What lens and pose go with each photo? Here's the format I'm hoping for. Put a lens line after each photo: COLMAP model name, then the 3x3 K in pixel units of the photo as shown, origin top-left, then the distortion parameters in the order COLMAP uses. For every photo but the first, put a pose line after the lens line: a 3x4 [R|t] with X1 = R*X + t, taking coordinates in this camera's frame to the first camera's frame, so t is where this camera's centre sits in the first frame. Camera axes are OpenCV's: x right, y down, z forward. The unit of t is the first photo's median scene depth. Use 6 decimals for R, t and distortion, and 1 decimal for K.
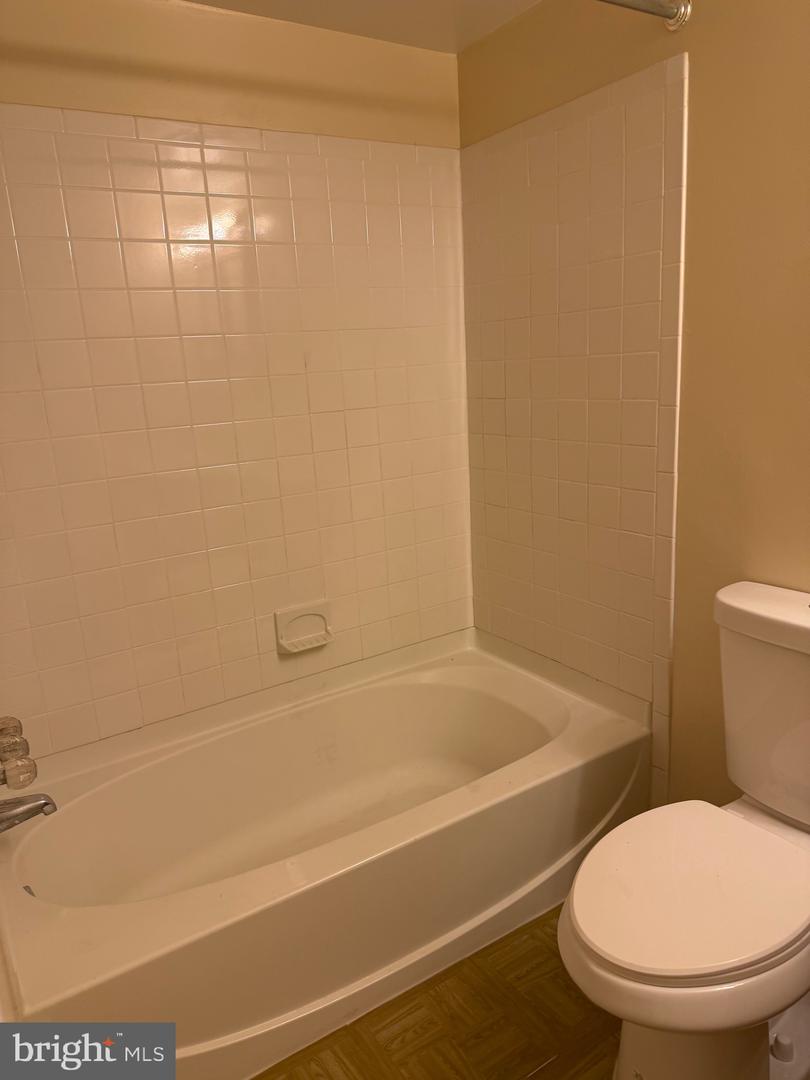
lens RADIAL K [[756.8, 0, 404.9], [0, 756.8, 531.9], [0, 0, 1]] dist [0.086458, -0.113025]
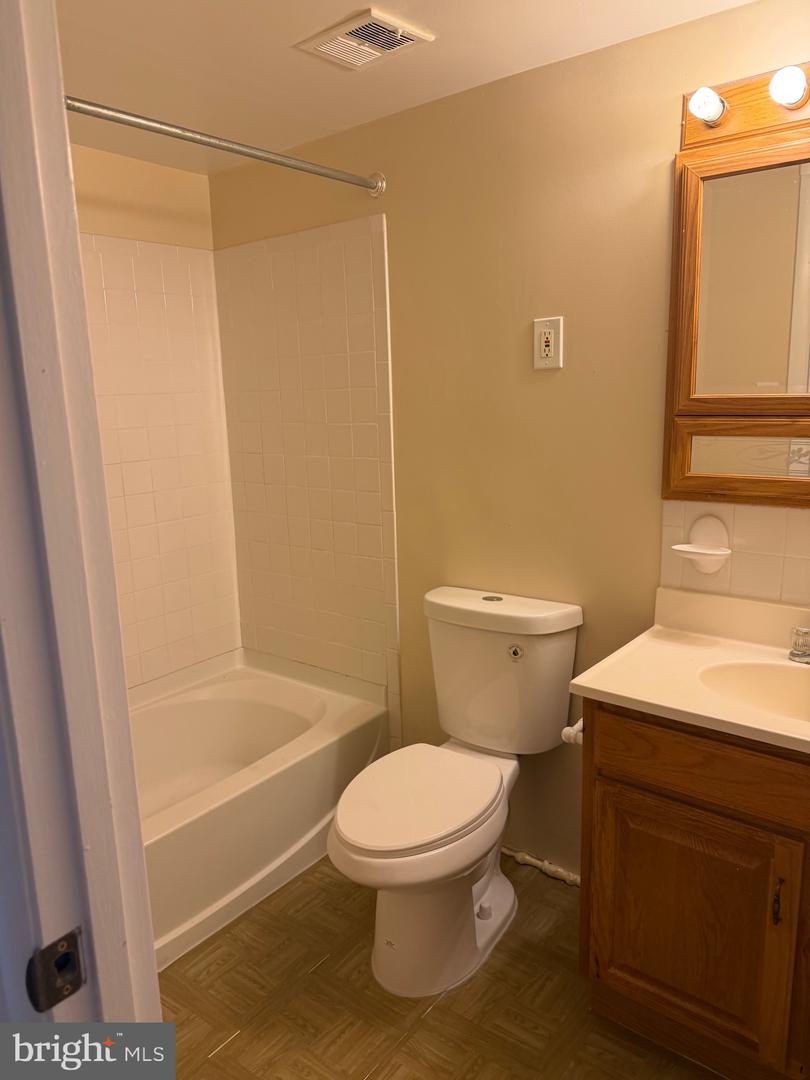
lens RADIAL K [[750.8, 0, 405.0], [0, 750.8, 540.0], [0, 0, 1]] dist [0.062261, -0.103552]
pose [[0.942242, -0.037742, 0.332801, -0.069973], [0.053302, 0.997865, -0.037745, 0.024113], [-0.330665, 0.053304, 0.942241, -0.245876]]
